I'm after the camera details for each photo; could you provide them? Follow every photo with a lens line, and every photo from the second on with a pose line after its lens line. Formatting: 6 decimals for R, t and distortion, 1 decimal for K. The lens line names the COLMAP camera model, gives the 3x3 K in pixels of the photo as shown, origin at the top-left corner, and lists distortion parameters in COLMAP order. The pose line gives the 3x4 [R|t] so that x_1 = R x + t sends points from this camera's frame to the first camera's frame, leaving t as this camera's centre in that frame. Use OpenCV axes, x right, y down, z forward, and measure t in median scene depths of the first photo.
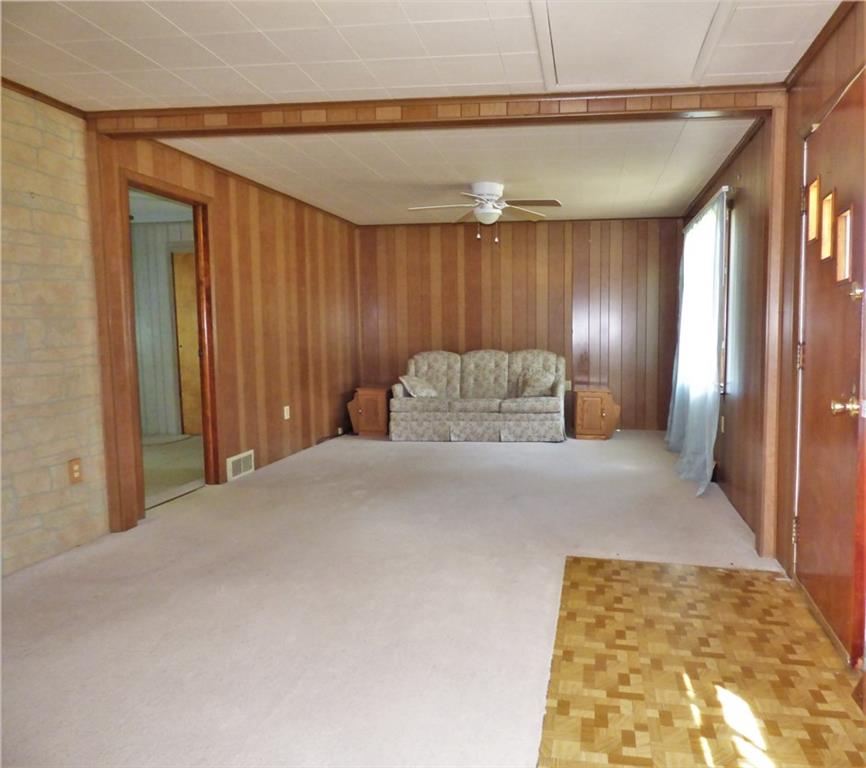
lens RADIAL K [[610.1, 0, 433.0], [0, 610.1, 384.0], [0, 0, 1]] dist [0.004206, -0.002461]
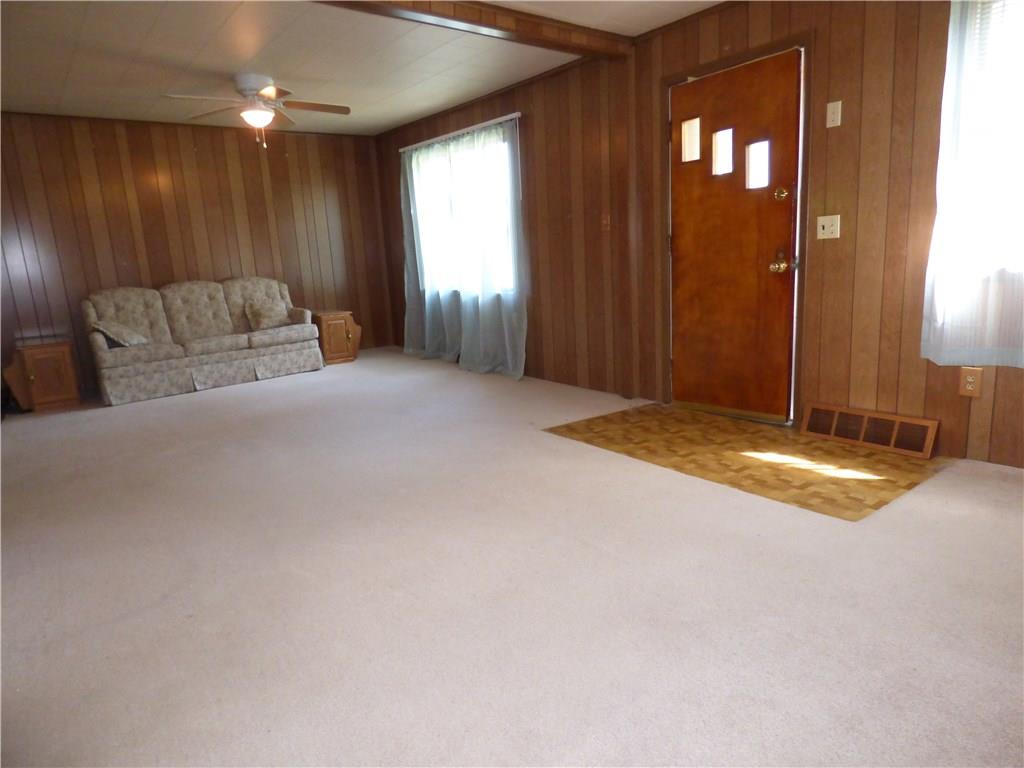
lens RADIAL K [[637.9, 0, 512.0], [0, 637.9, 384.0], [0, 0, 1]] dist [-0.004533, -0.004466]
pose [[0.705560, -0.179863, 0.685444, -0.259884], [0.109969, 0.983326, 0.144832, 0.005262], [-0.700065, -0.026810, 0.713575, 0.069342]]
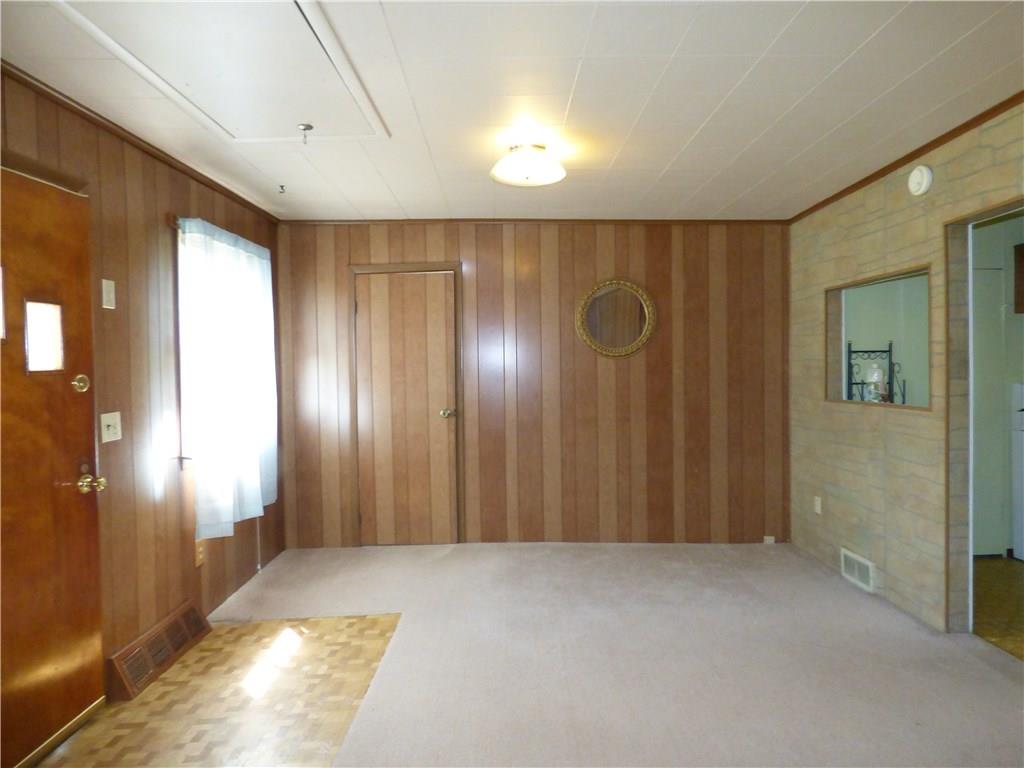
lens RADIAL K [[638.7, 0, 512.0], [0, 638.7, 384.0], [0, 0, 1]] dist [0.005600, 0.002724]
pose [[-0.989348, 0.039107, -0.140219, 0.018494], [0.023963, 0.993850, 0.108109, -0.063438], [0.143585, 0.103597, -0.984201, 0.565602]]
